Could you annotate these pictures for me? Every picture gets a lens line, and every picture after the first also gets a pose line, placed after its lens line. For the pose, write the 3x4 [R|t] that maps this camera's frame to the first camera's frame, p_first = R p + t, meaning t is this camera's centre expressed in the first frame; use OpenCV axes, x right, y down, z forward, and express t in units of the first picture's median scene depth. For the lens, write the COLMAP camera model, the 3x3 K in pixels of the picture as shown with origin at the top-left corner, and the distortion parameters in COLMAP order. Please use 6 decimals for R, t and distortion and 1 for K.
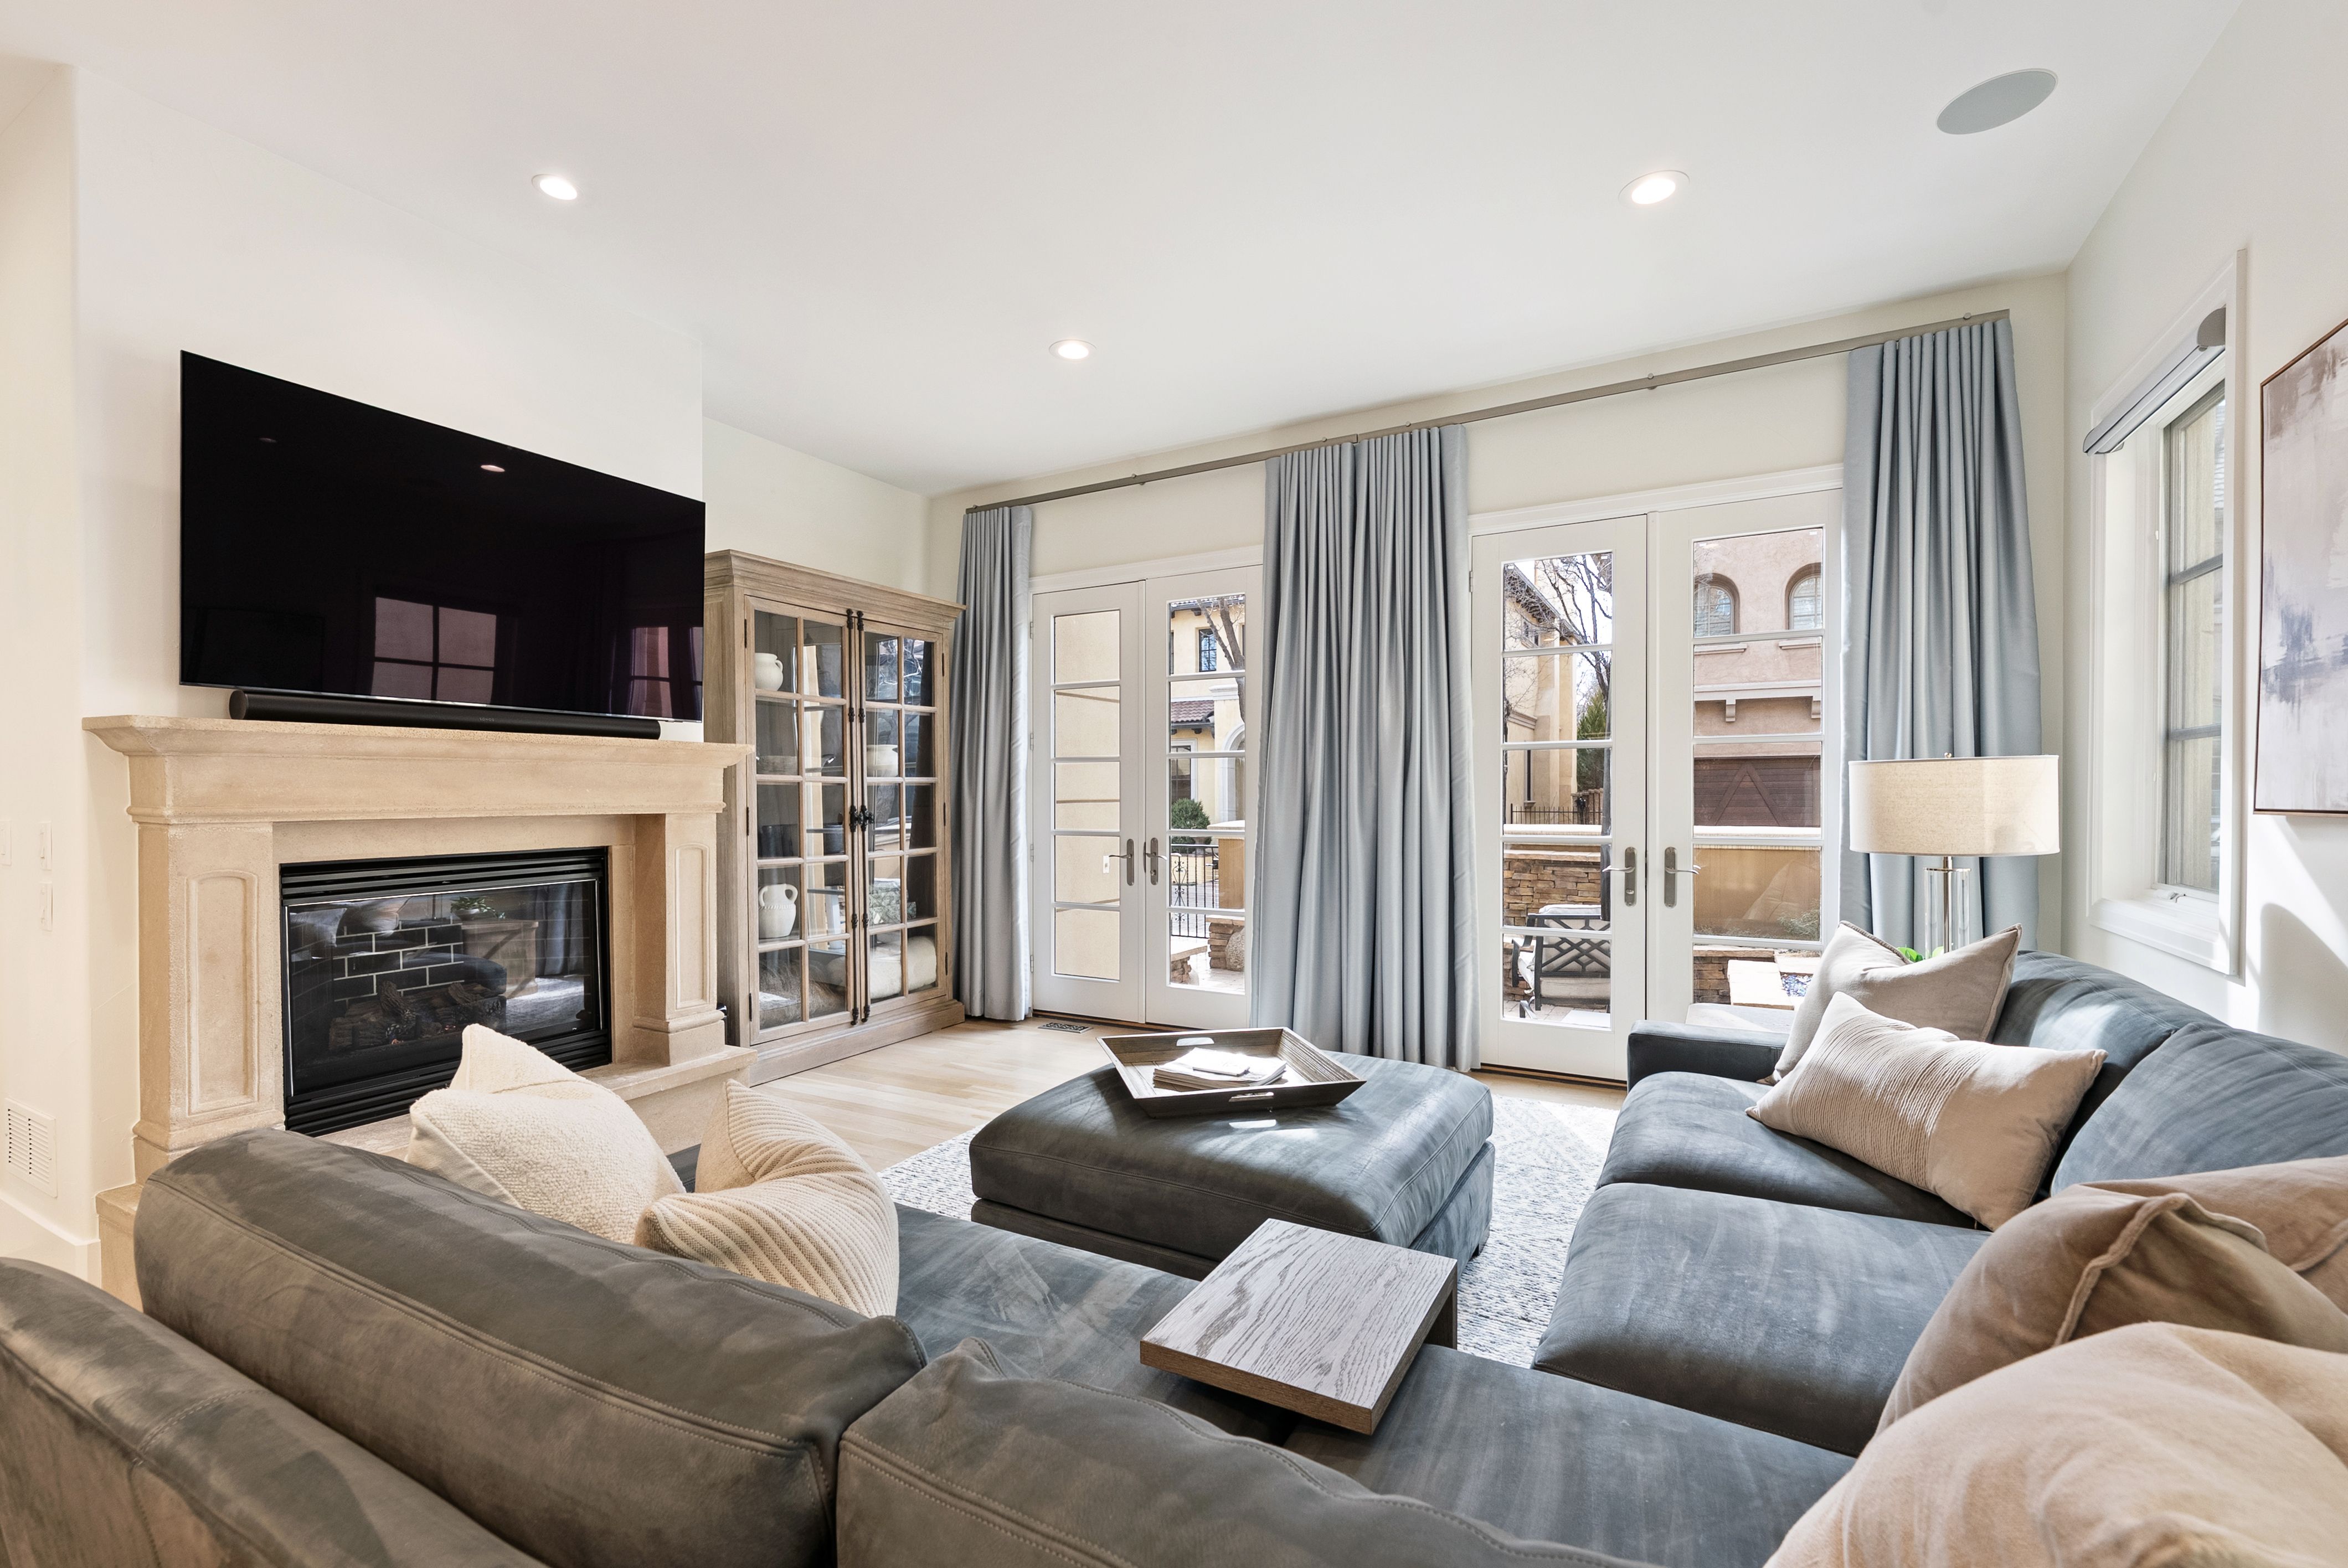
lens RADIAL K [[1004.4, 0, 1175.9], [0, 1004.4, 795.5], [0, 0, 1]] dist [-0.001836, -0.000082]
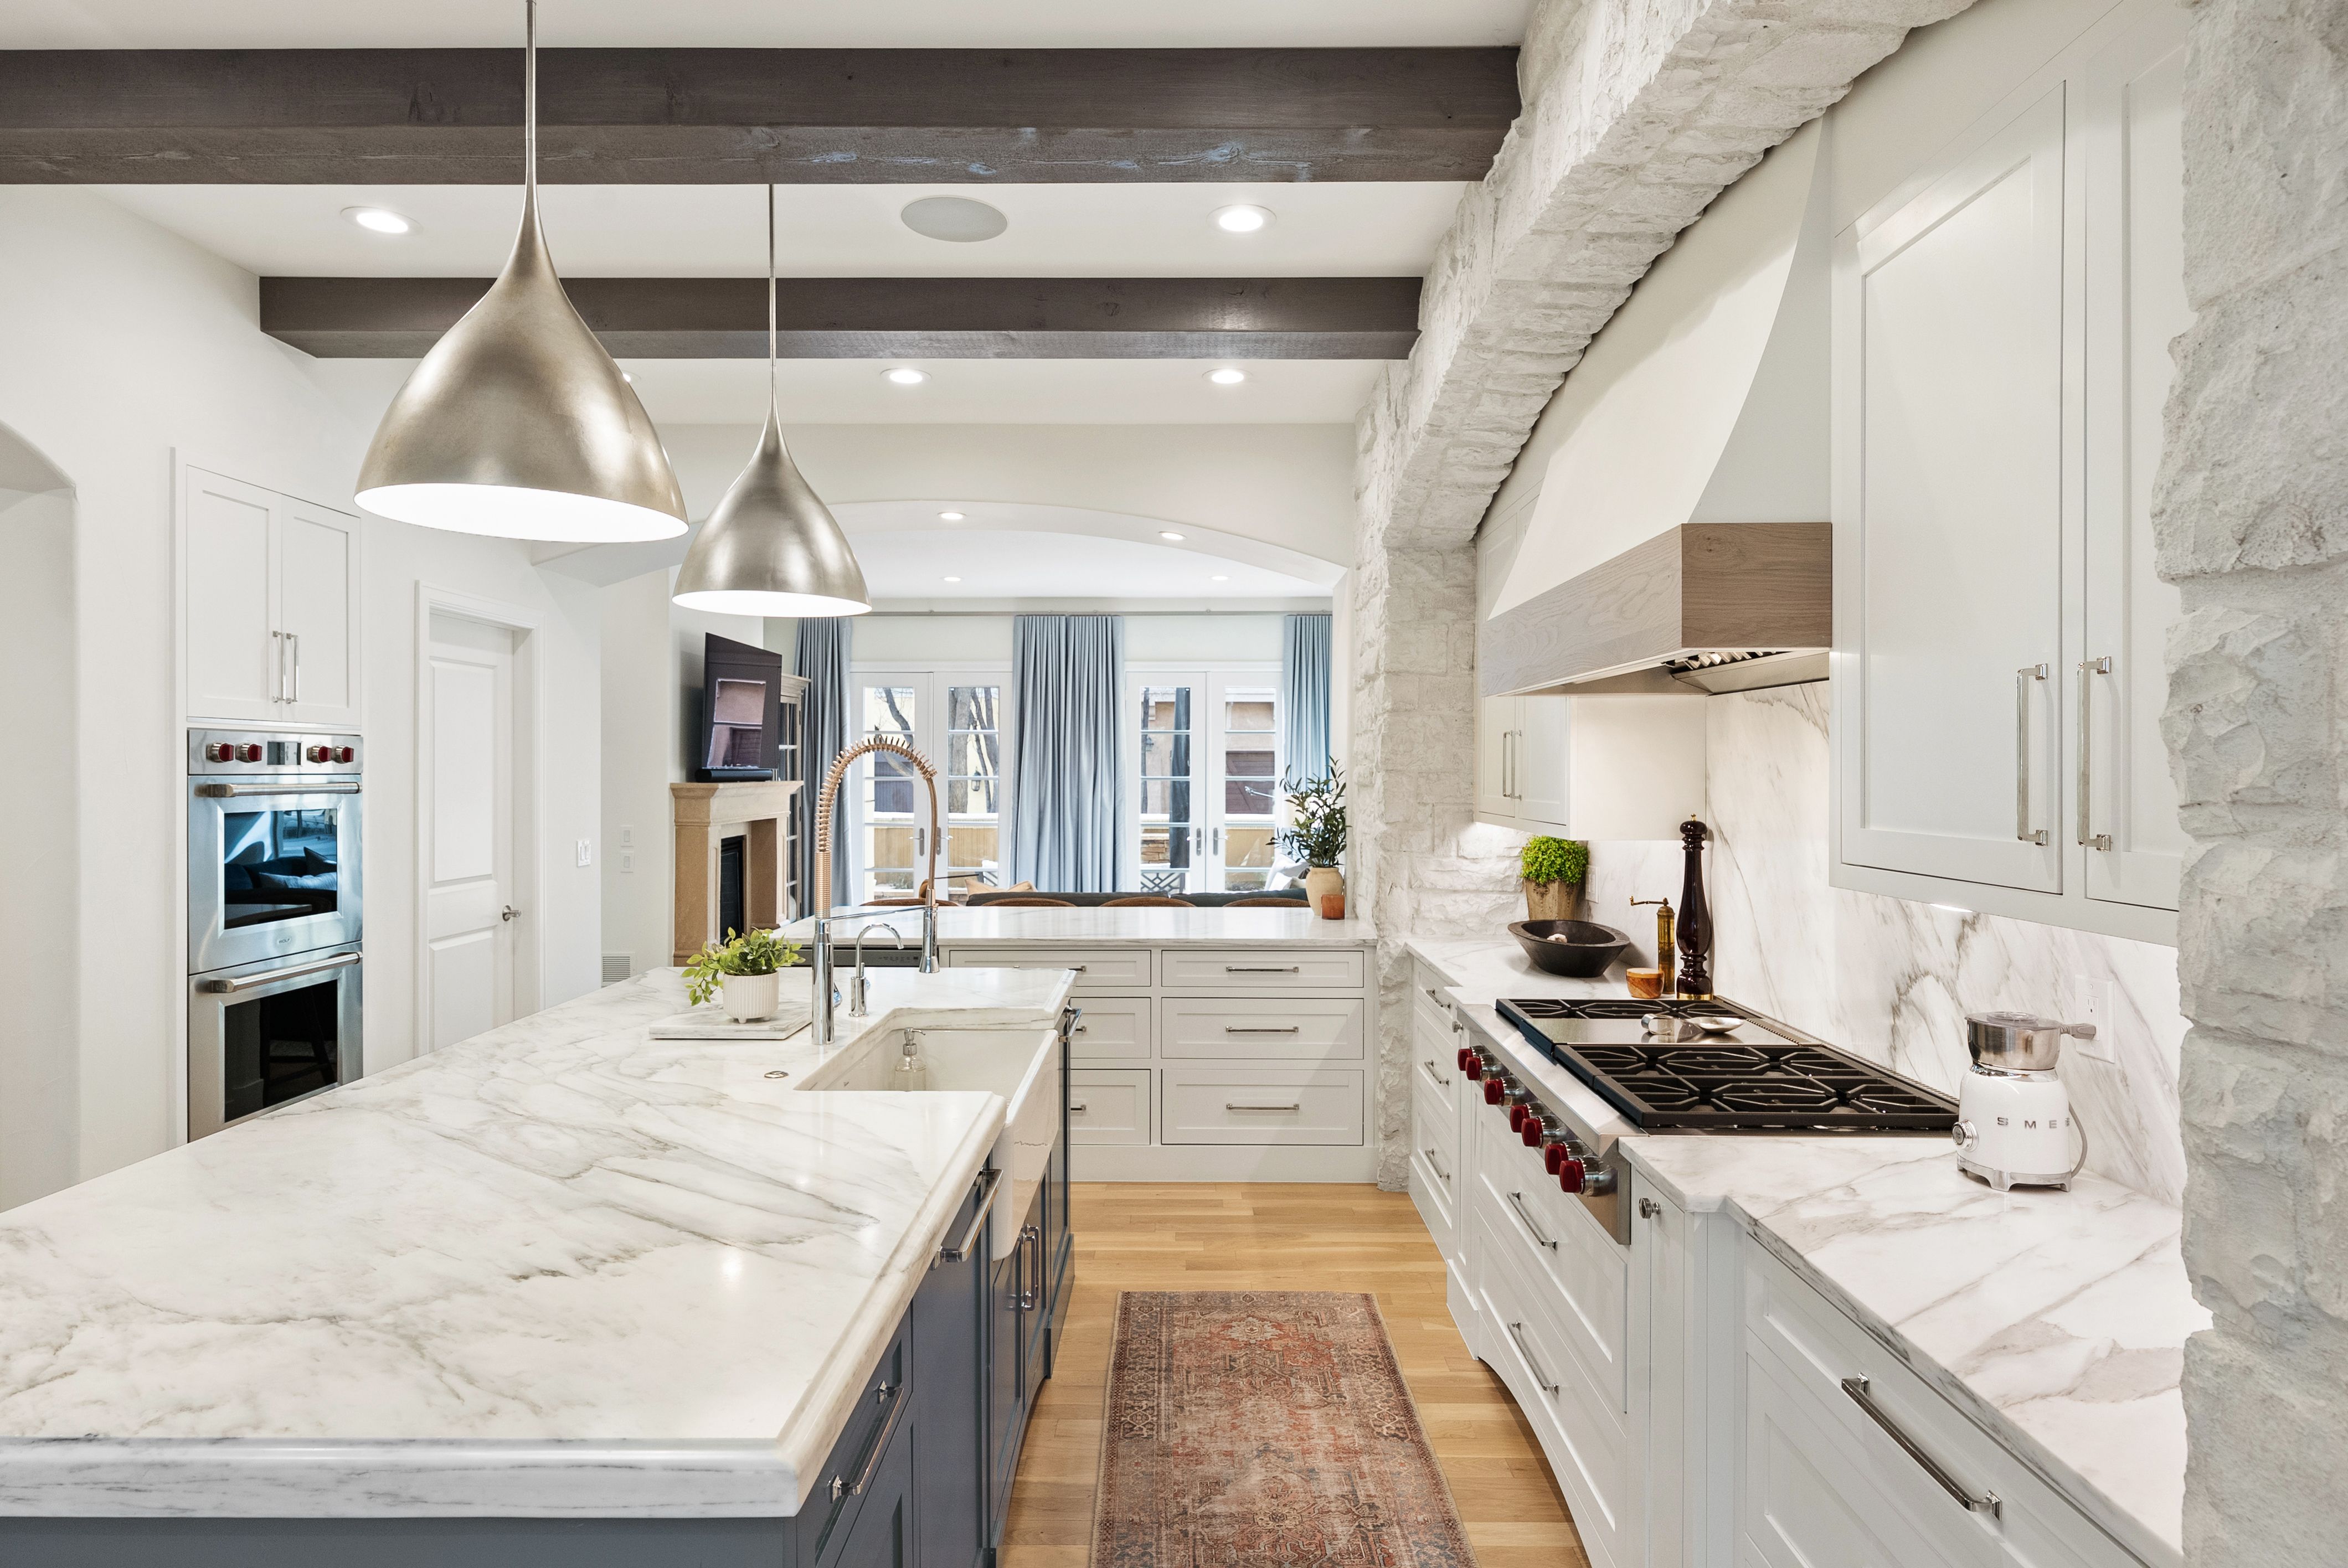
lens RADIAL K [[1282.3, 0, 1176.2], [0, 1282.3, 773.6], [0, 0, 1]] dist [0.000061, 0.000000]
pose [[0.881791, 0.002870, 0.471632, -0.889994], [-0.008896, 0.999905, 0.010547, -0.094676], [-0.471557, -0.013496, 0.881732, -1.405490]]
